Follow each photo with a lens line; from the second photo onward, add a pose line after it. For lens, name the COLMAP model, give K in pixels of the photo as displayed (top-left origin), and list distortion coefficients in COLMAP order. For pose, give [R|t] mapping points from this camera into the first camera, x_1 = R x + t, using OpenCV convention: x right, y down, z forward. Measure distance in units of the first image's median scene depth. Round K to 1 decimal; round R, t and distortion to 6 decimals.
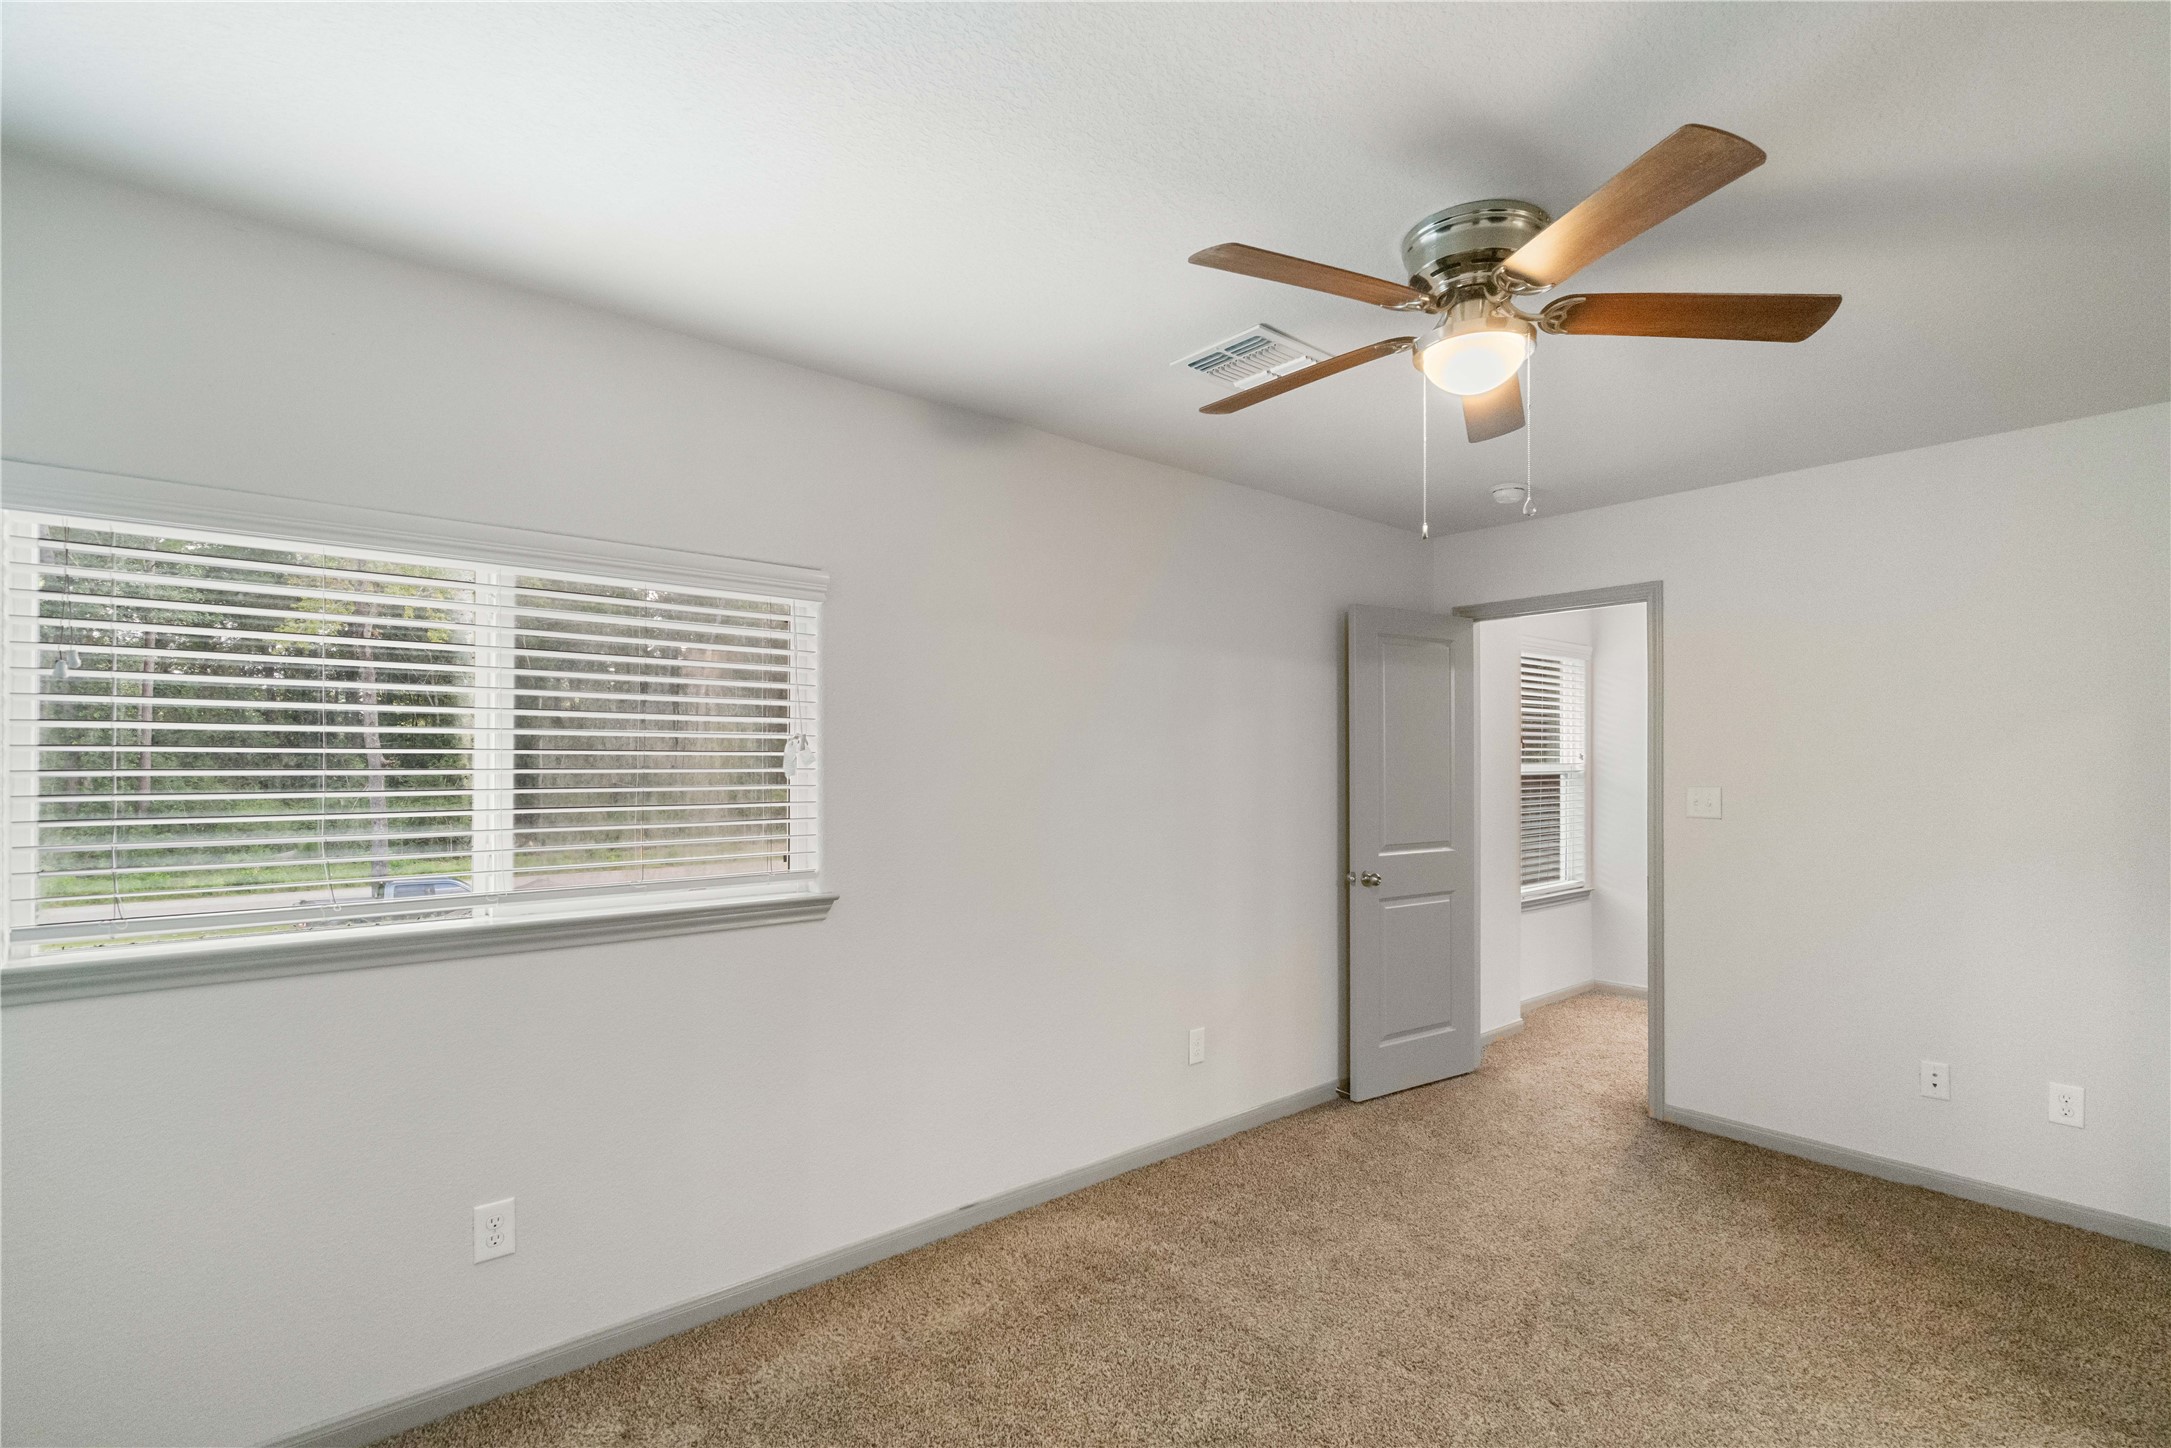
lens RADIAL K [[996.2, 0, 1084.6], [0, 996.2, 768.8], [0, 0, 1]] dist [-0.002053, 0.000071]
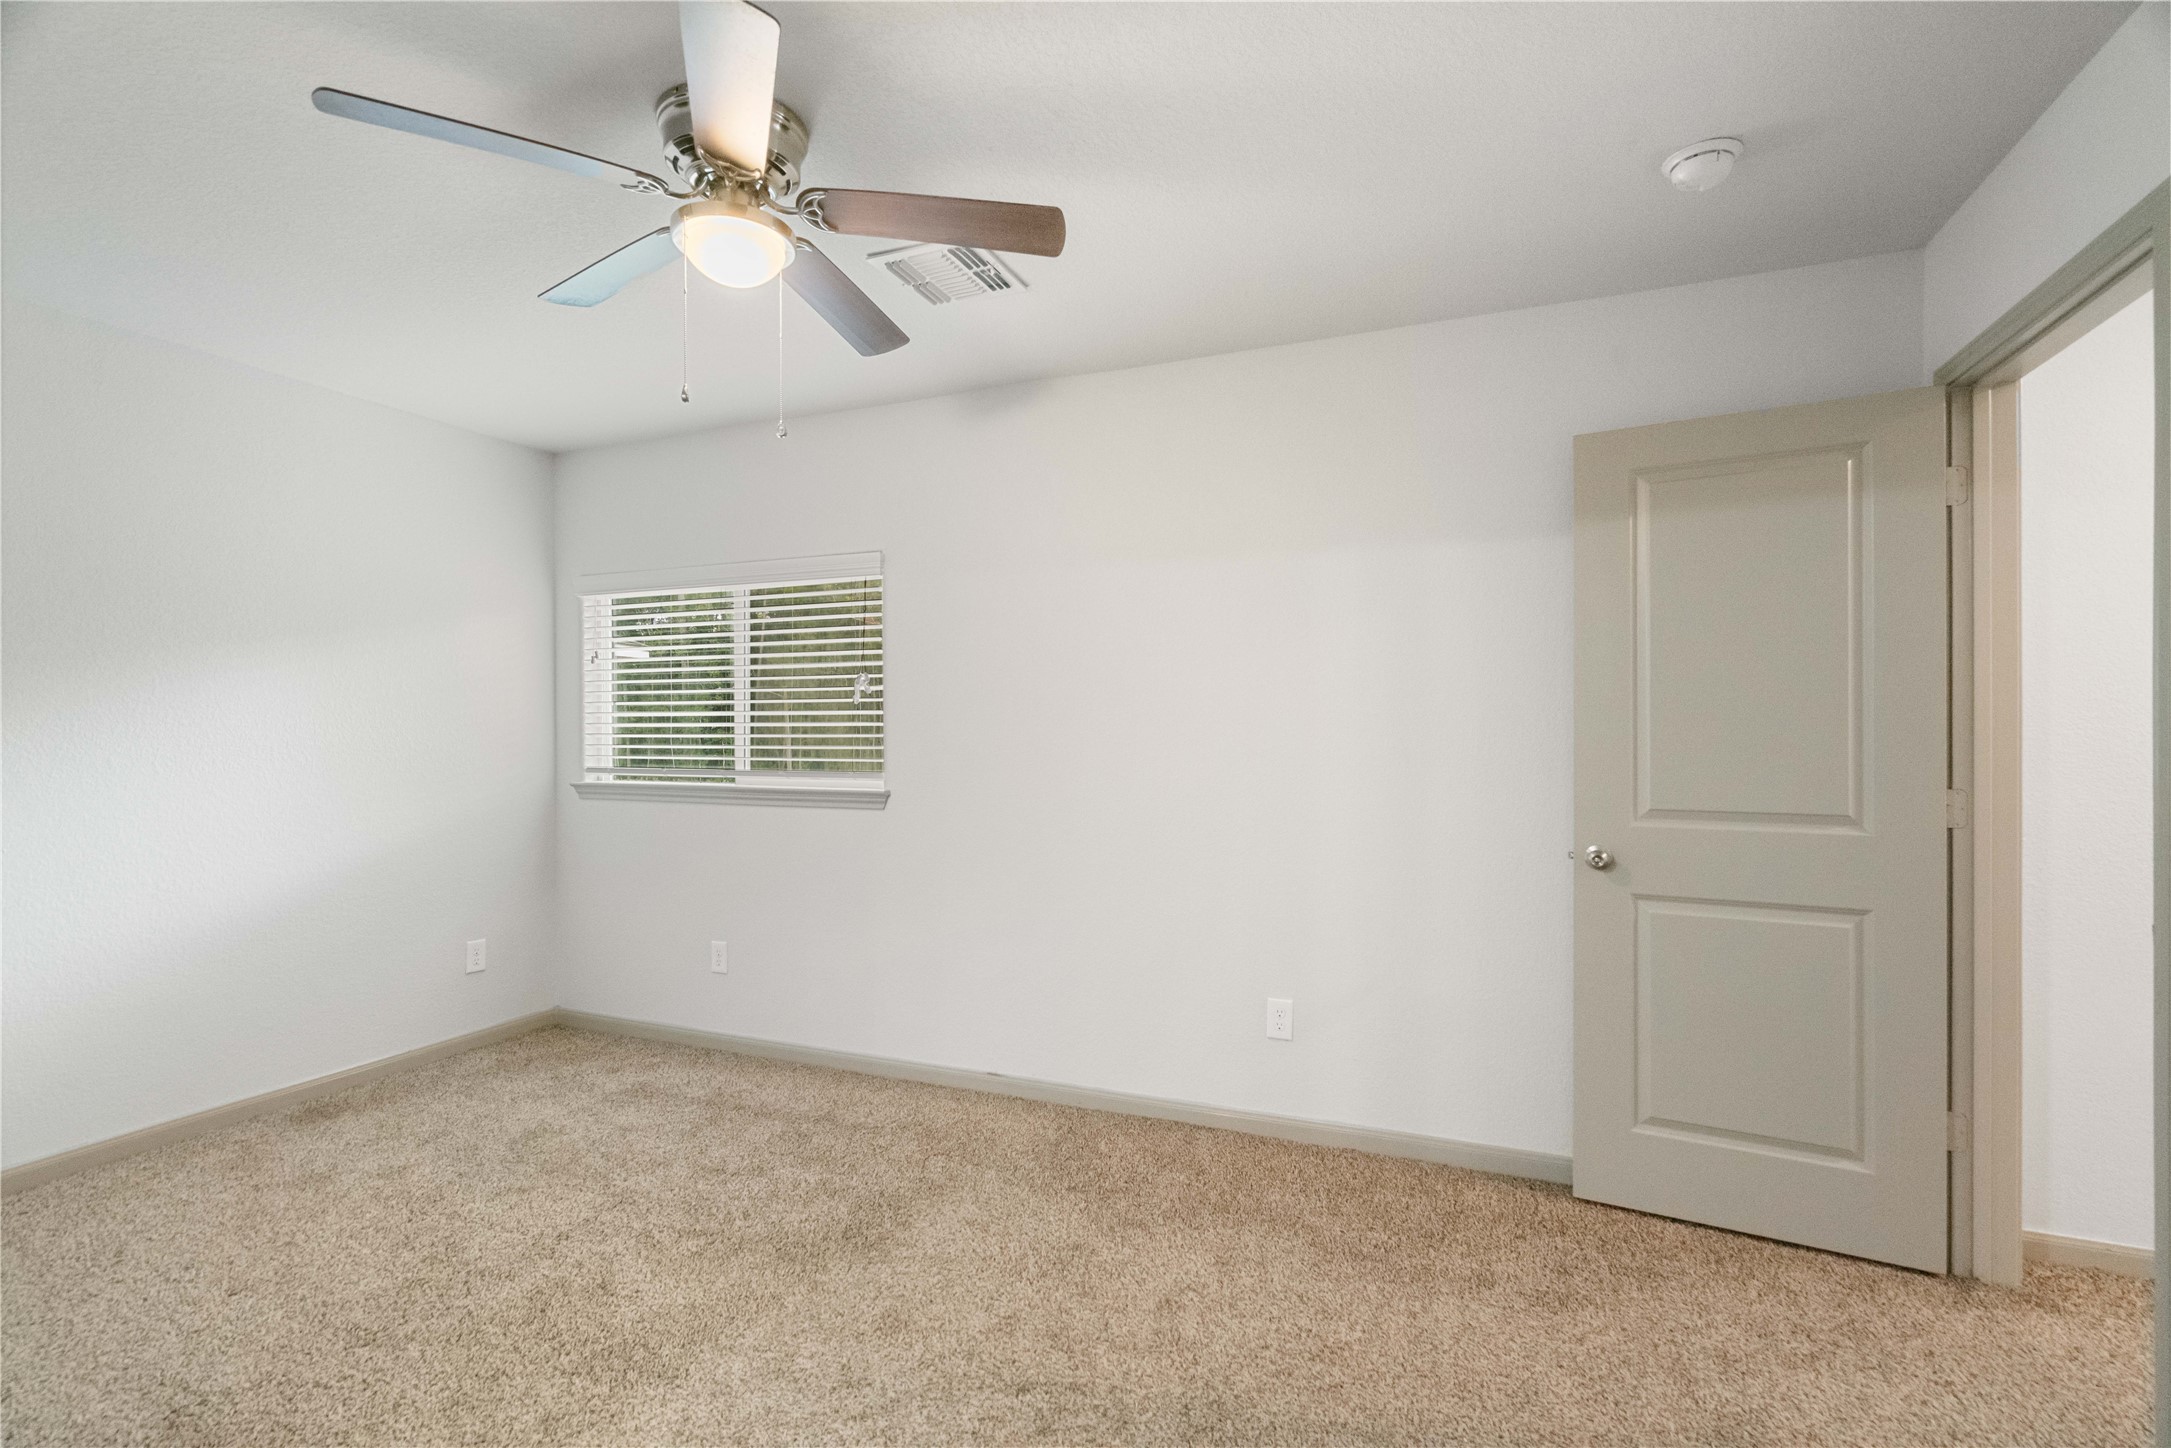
lens RADIAL K [[988.1, 0, 1085.5], [0, 988.1, 724.0], [0, 0, 1]] dist [0.001769, 0.000083]
pose [[0.459070, 0.000294, -0.888400, 0.773443], [0.001936, 0.999997, 0.001331, 0.025233], [0.888398, -0.002331, 0.459068, 0.460316]]
